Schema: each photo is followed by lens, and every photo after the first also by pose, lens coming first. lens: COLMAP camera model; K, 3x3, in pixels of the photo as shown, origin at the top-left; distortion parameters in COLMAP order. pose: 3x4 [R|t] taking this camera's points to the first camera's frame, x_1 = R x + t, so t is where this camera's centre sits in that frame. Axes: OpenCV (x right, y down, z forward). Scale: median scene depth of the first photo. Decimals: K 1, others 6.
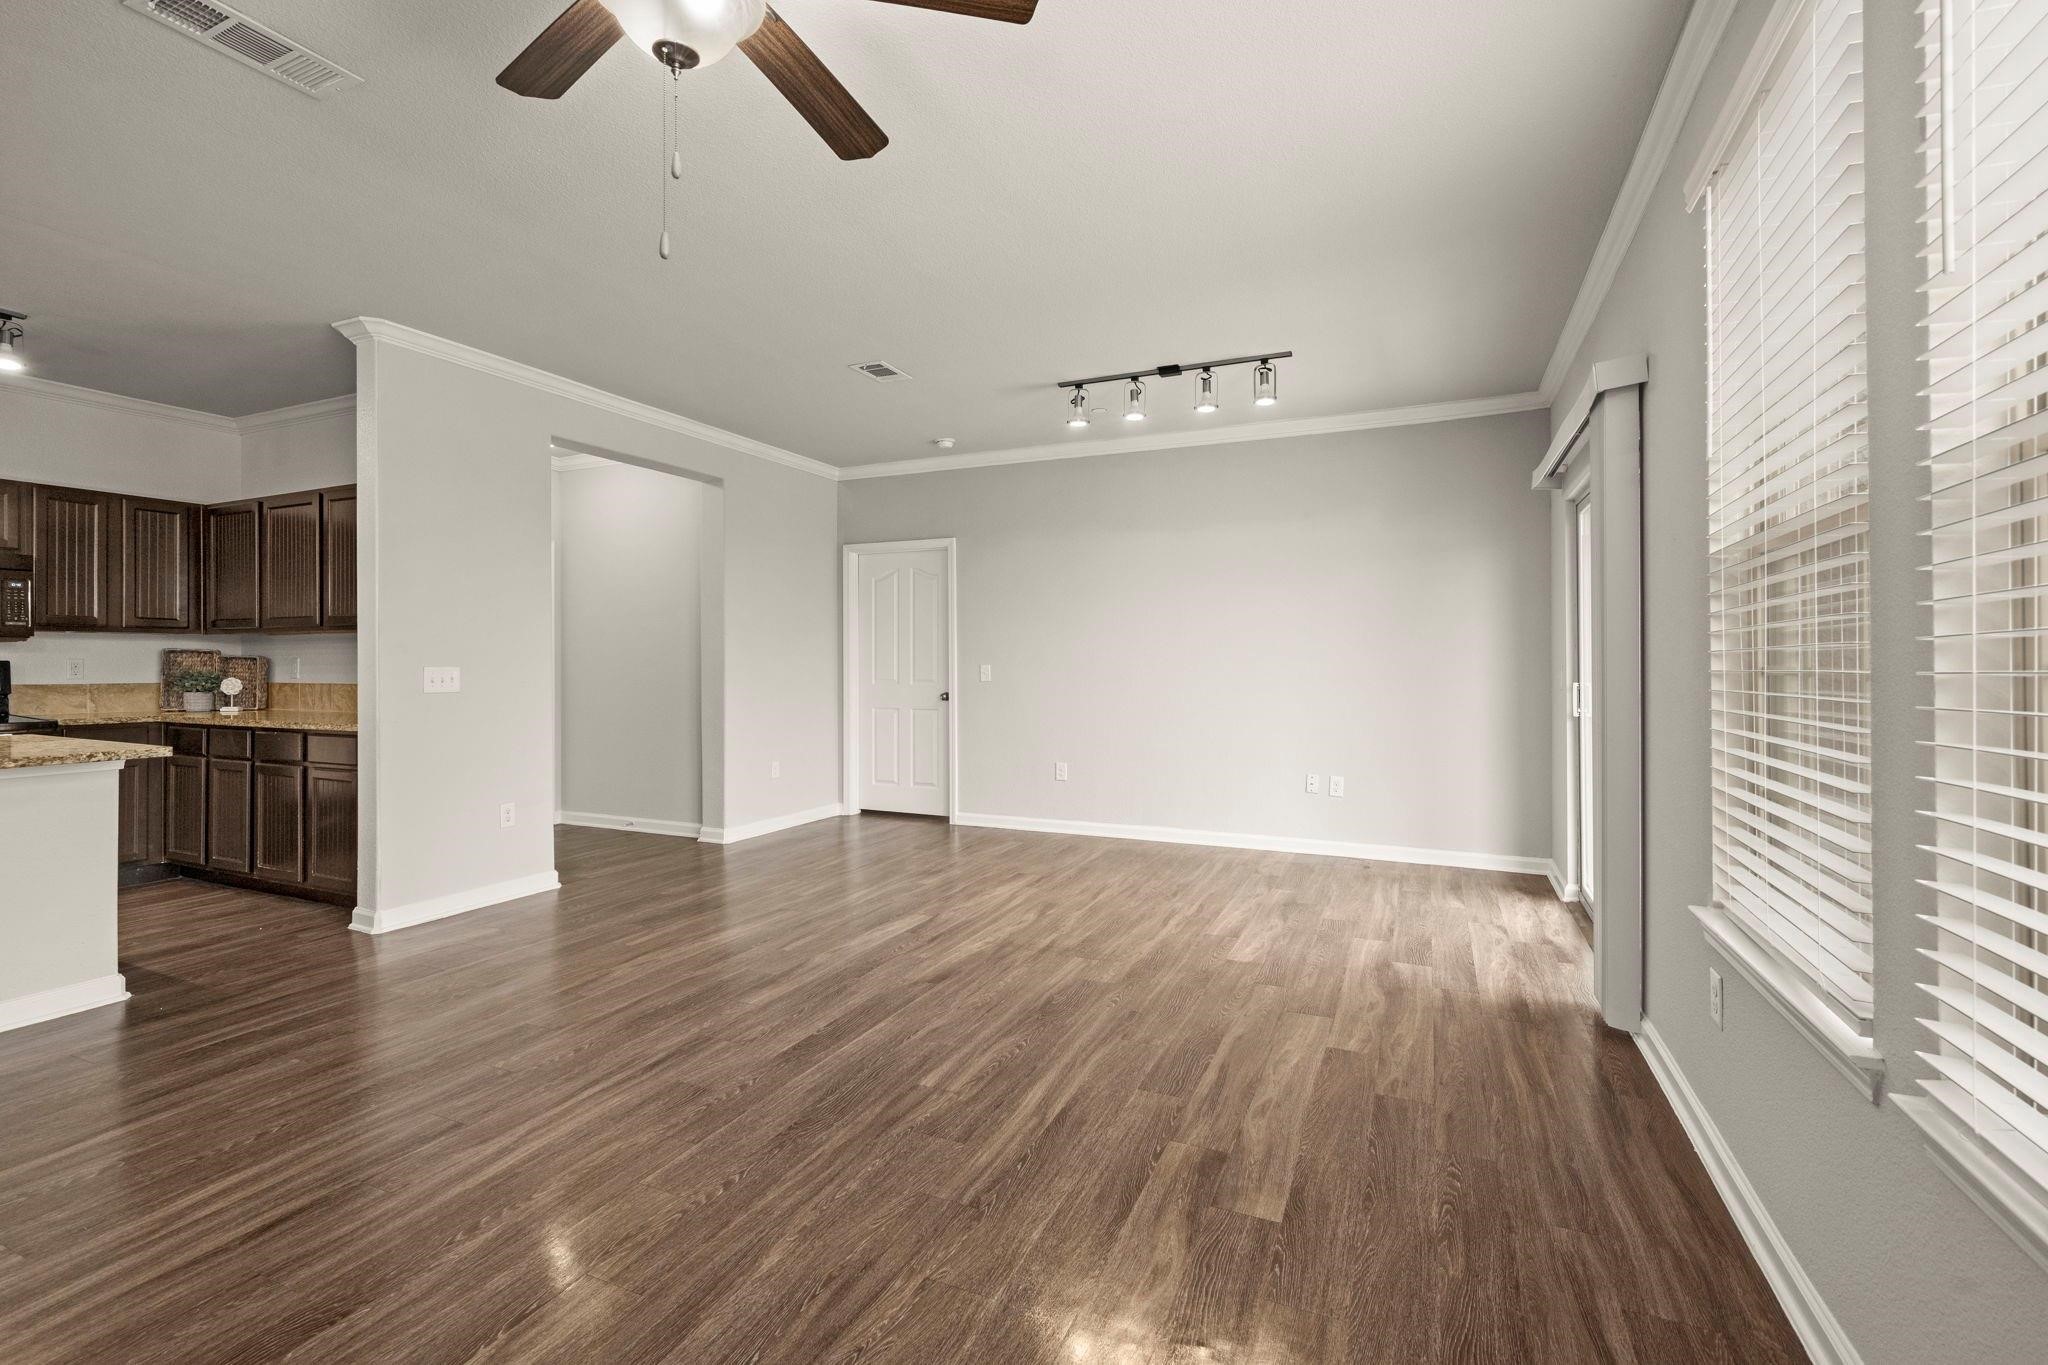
lens RADIAL K [[906.3, 0, 1020.2], [0, 906.3, 653.1], [0, 0, 1]] dist [0.001576, 0.000493]
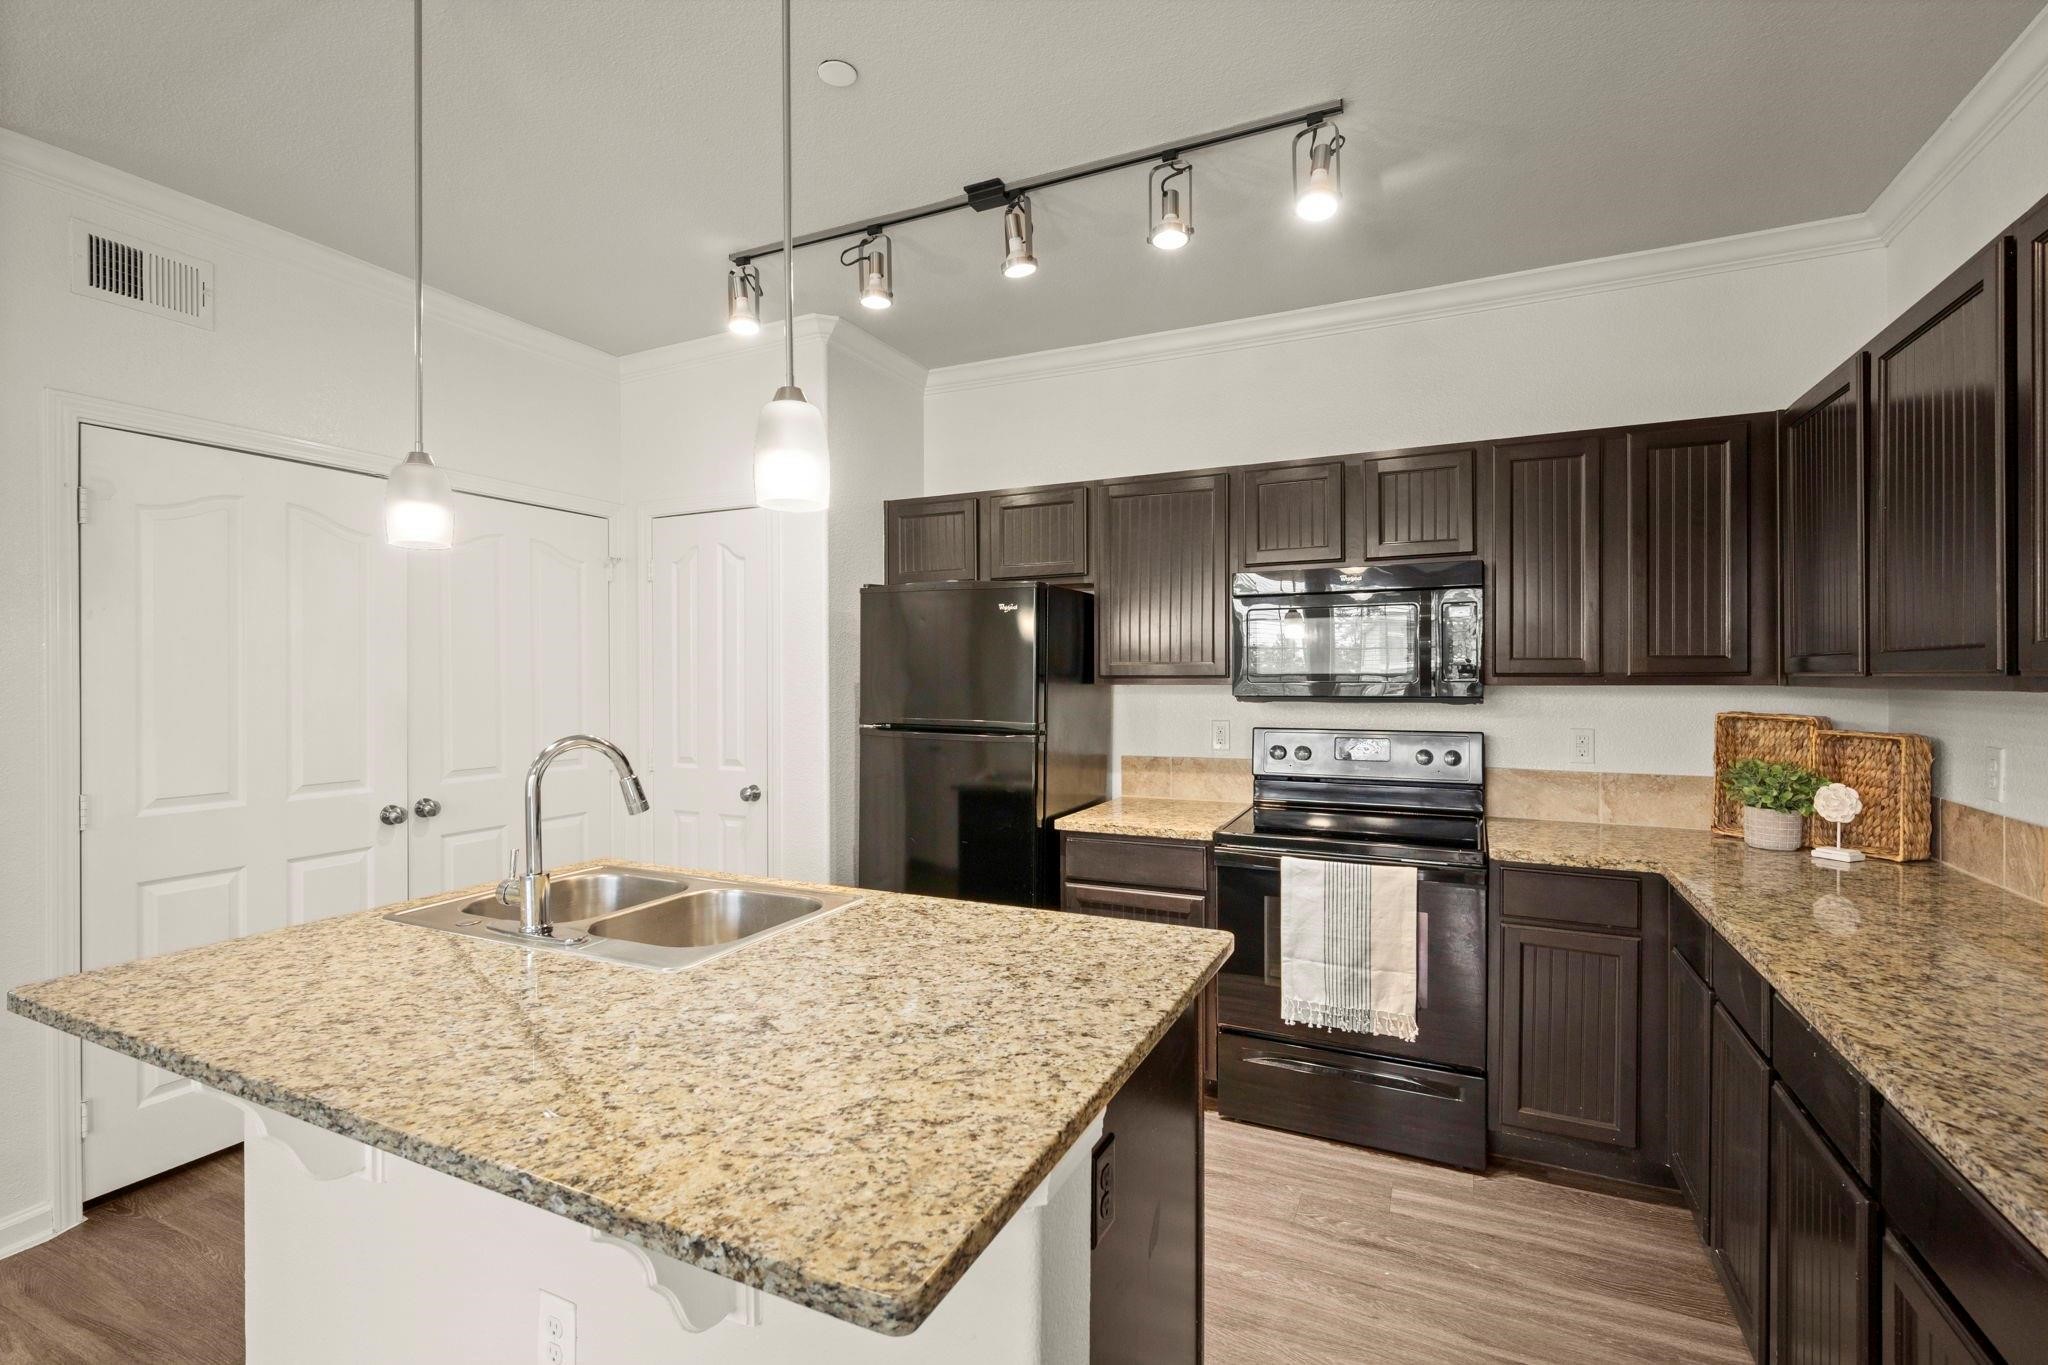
lens RADIAL K [[917.4, 0, 1024.0], [0, 917.4, 682.5], [0, 0, 1]] dist [-0.001152, 0.000419]
pose [[-0.014482, 0.006259, -0.999876, -0.568017], [0.013514, 0.999890, 0.006064, -0.041702], [0.999804, -0.013425, -0.014565, 0.834411]]
